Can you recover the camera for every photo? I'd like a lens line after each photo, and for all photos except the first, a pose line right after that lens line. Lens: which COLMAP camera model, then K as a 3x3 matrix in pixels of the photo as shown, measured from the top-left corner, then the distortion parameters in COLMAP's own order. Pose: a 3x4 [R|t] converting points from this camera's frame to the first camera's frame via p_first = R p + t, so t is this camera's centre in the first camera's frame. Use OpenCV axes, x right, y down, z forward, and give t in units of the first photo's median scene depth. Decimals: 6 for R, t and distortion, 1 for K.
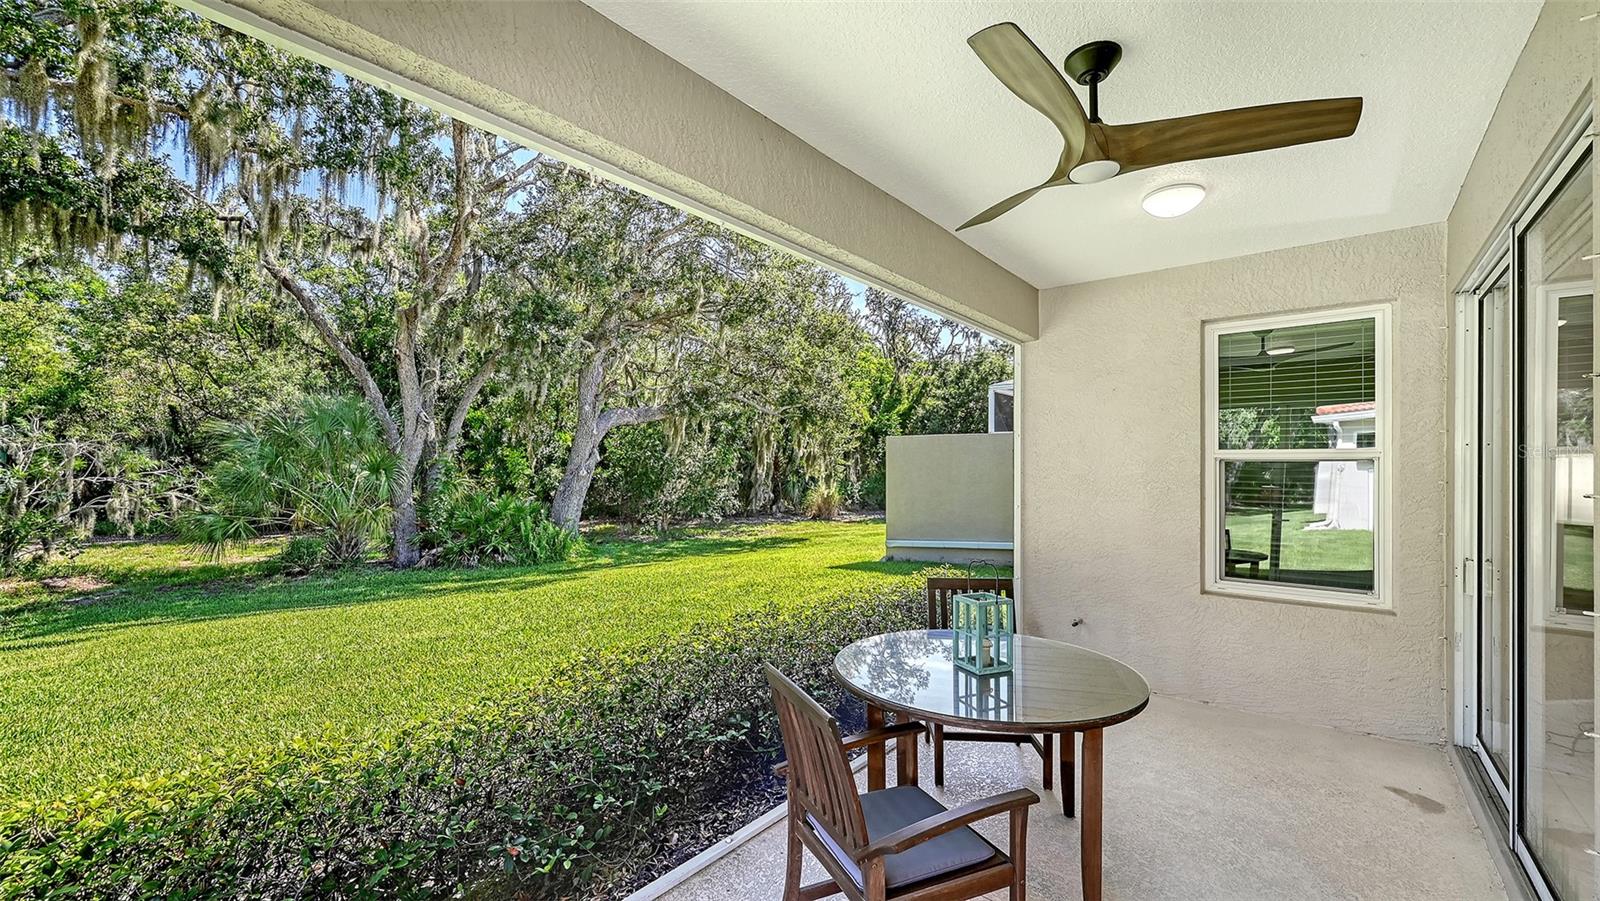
lens RADIAL K [[642.5, 0, 784.0], [0, 642.5, 461.5], [0, 0, 1]] dist [-0.000590, -0.000127]
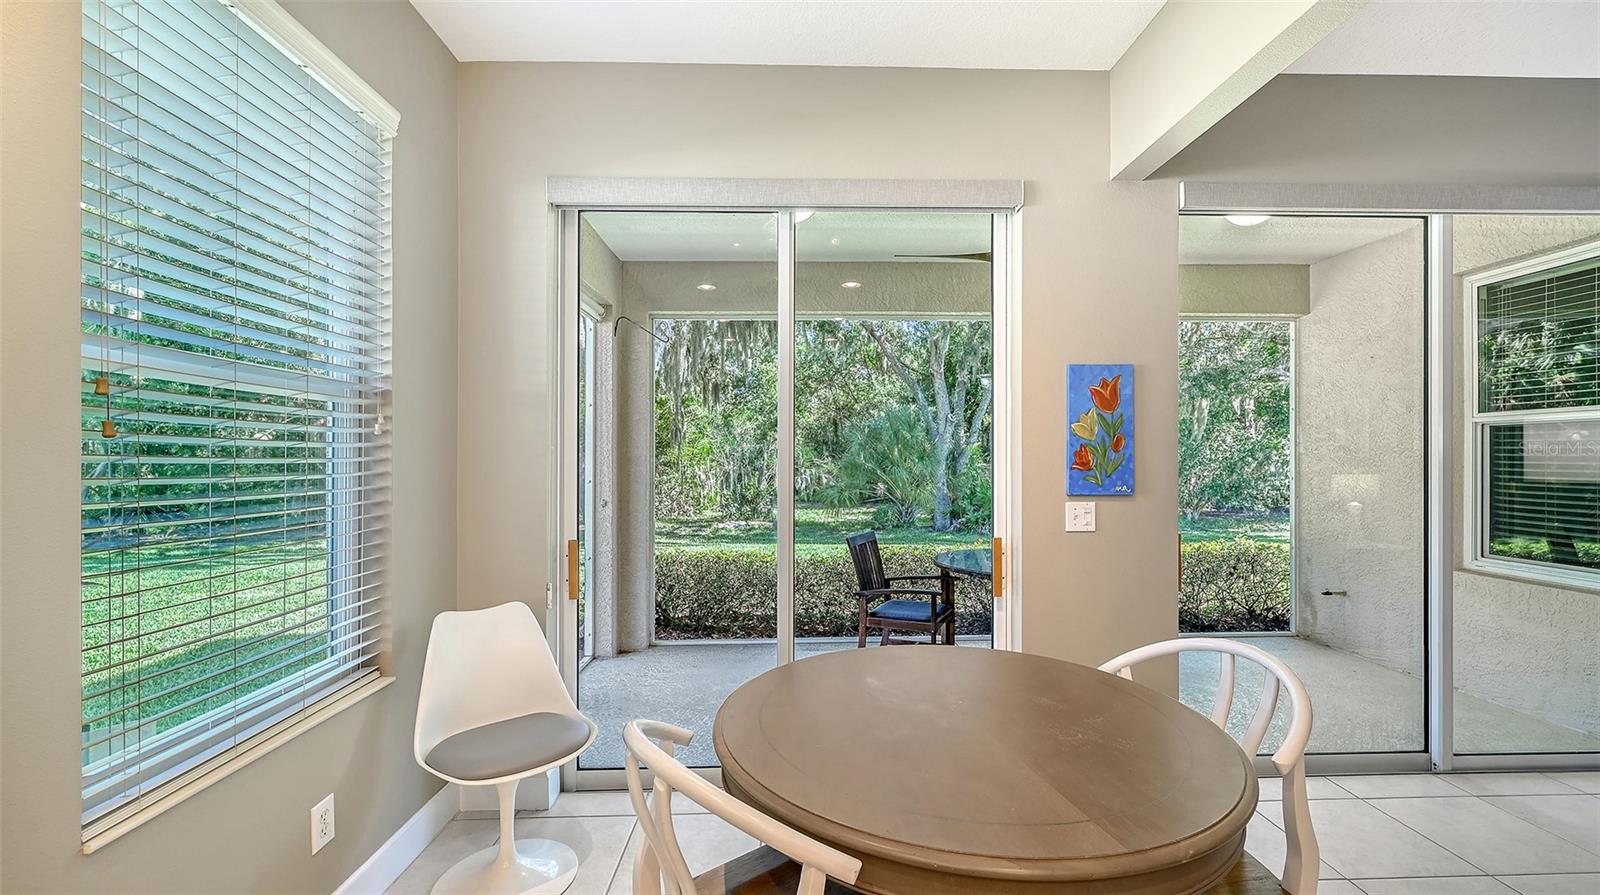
lens RADIAL K [[642.5, 0, 813.0], [0, 642.5, 457.3], [0, 0, 1]] dist [-0.000590, -0.000127]
pose [[0.673485, -0.012592, -0.739093, 0.213758], [0.017569, 0.999845, -0.001025, 0.008235], [0.738992, -0.012295, 0.673602, -0.091327]]
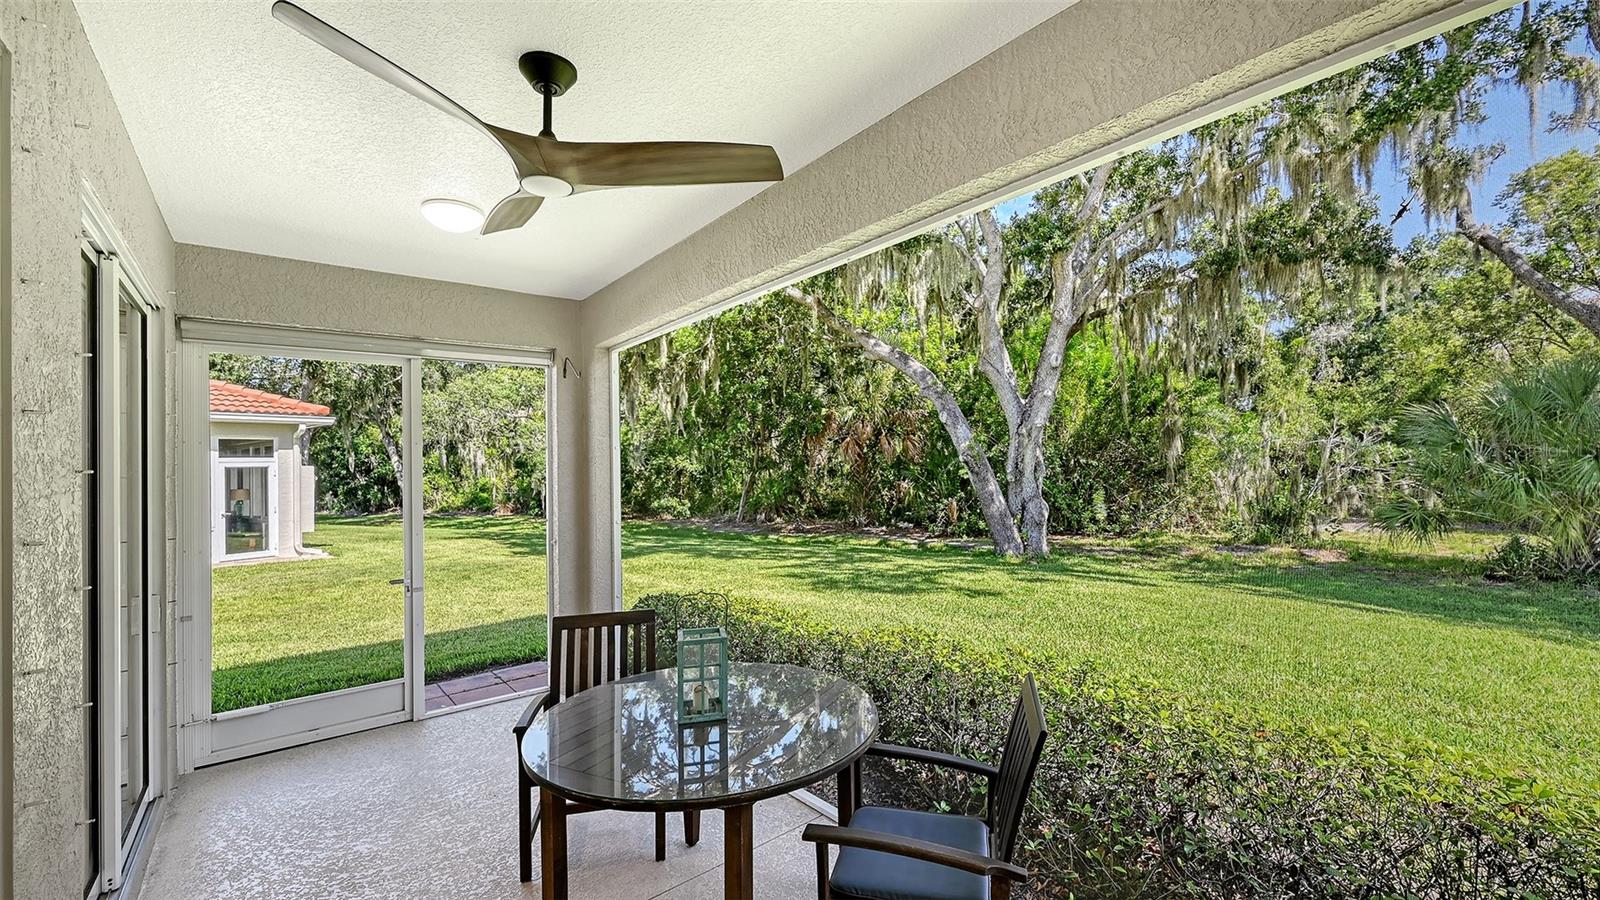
lens RADIAL K [[642.5, 0, 826.6], [0, 642.5, 463.1], [0, 0, 1]] dist [-0.000590, -0.000127]
pose [[-0.164909, -0.008189, -0.986275, 0.211302], [0.038799, 0.999138, -0.014783, -0.001658], [0.985545, -0.040704, -0.164449, 0.243181]]
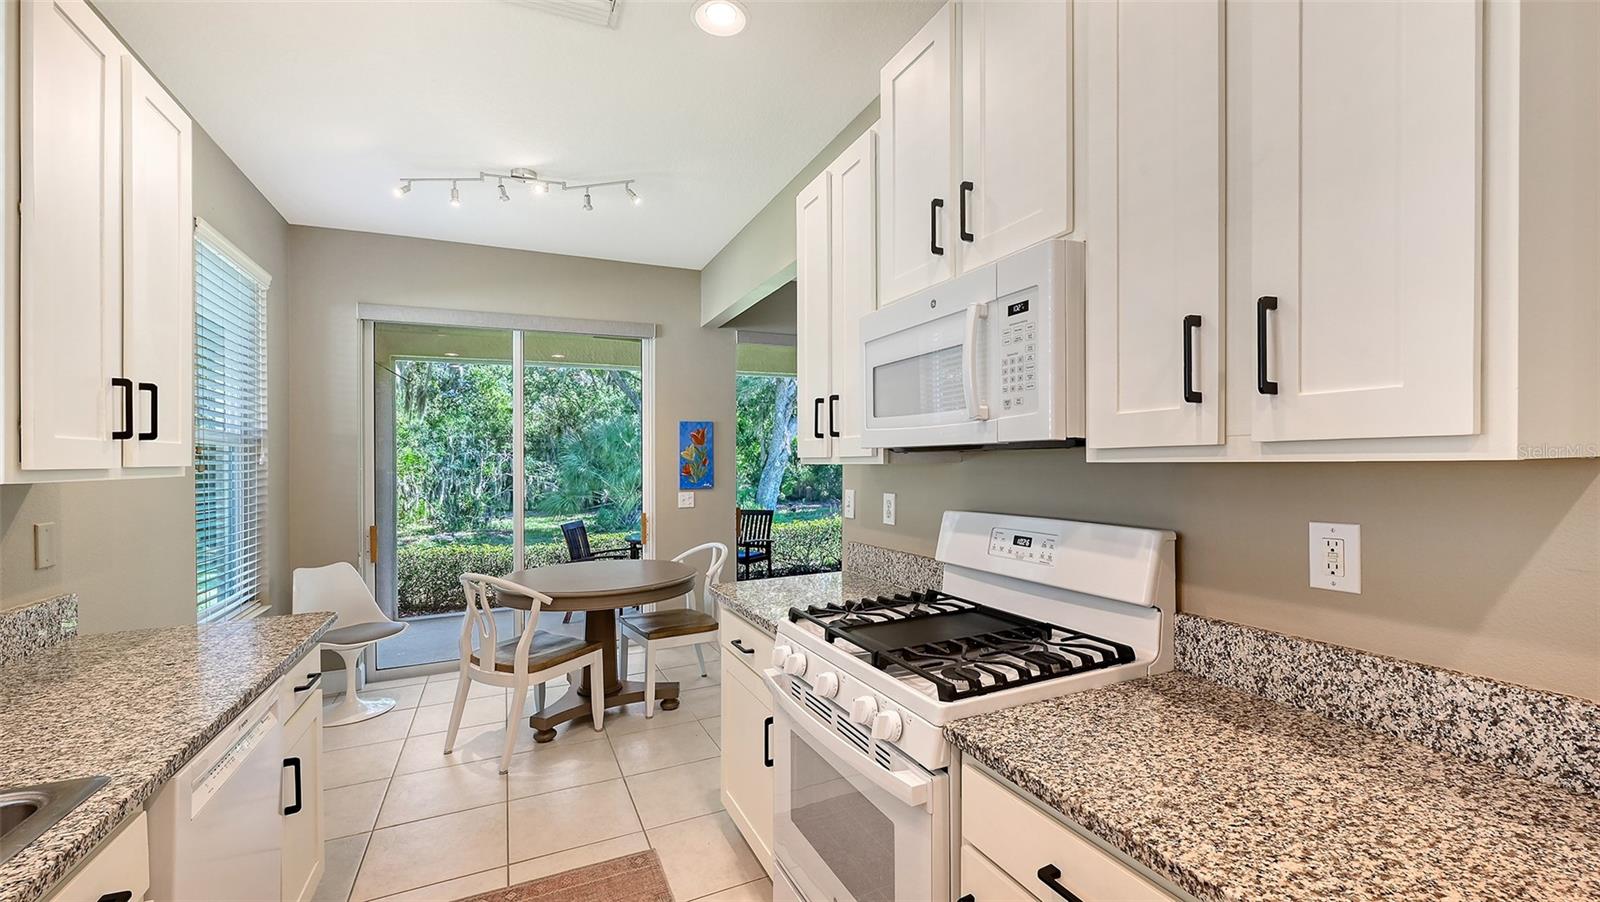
lens RADIAL K [[636.9, 0, 809.4], [0, 636.9, 446.4], [0, 0, 1]] dist [-0.000360, 0.000094]
pose [[0.910903, -0.034463, -0.411179, 0.327735], [0.030286, 0.999402, -0.016671, 0.004900], [0.411508, 0.002733, 0.911402, -0.195825]]
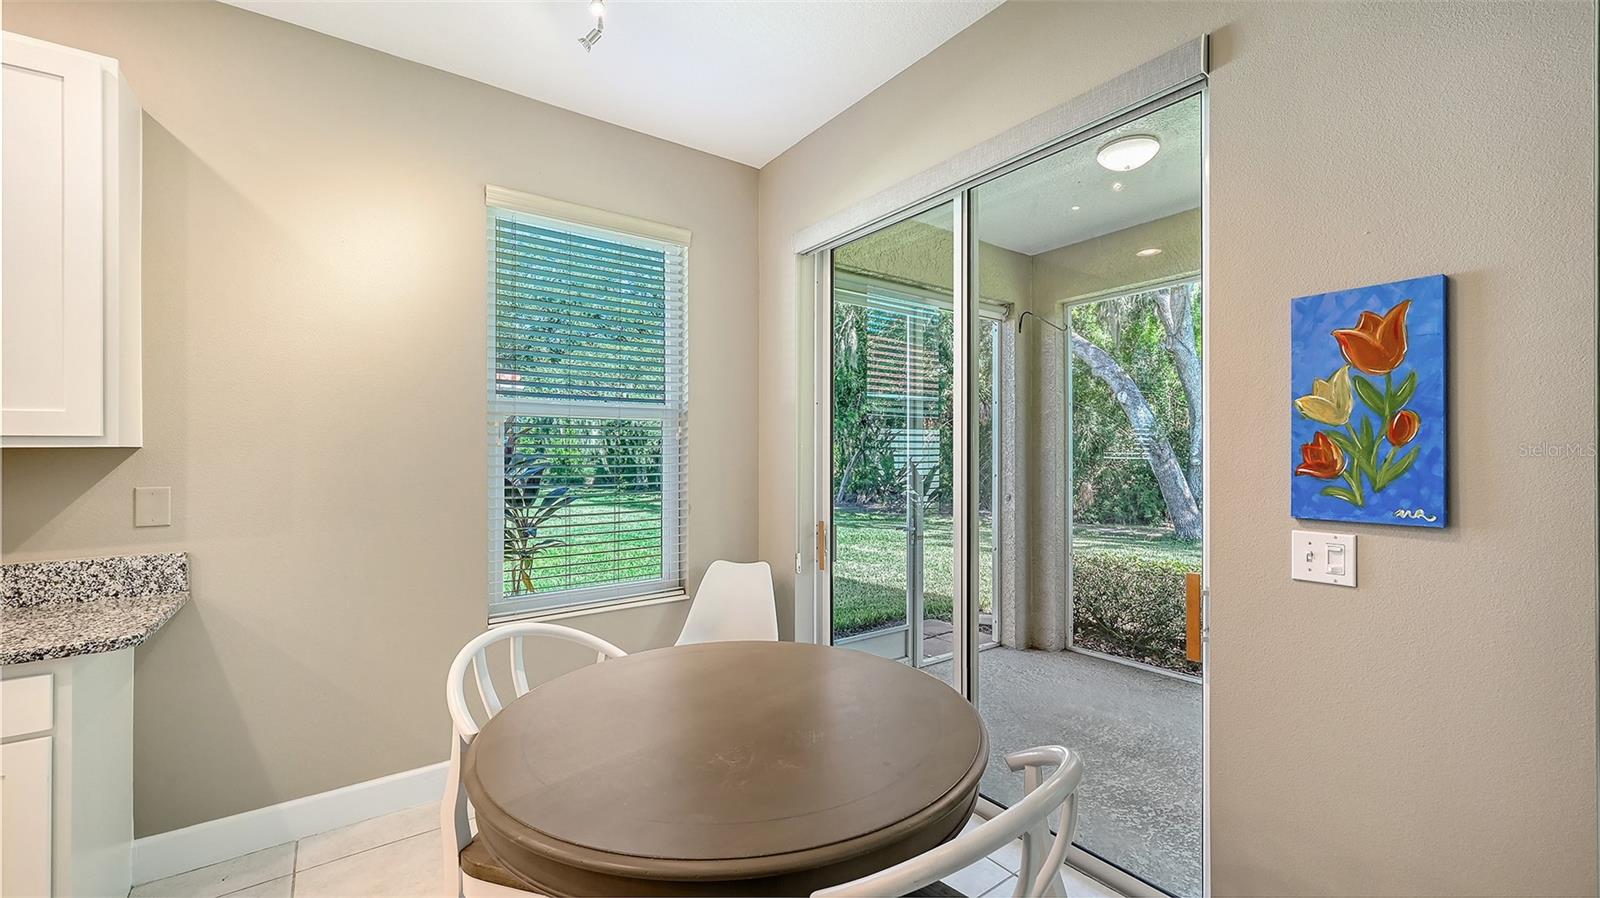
lens RADIAL K [[642.5, 0, 808.6], [0, 642.5, 450.3], [0, 0, 1]] dist [-0.000590, -0.000127]
pose [[-0.223152, -0.013274, -0.974693, 0.249684], [0.013125, 0.999776, -0.016621, 0.009198], [0.974695, -0.016502, -0.222927, 0.020662]]
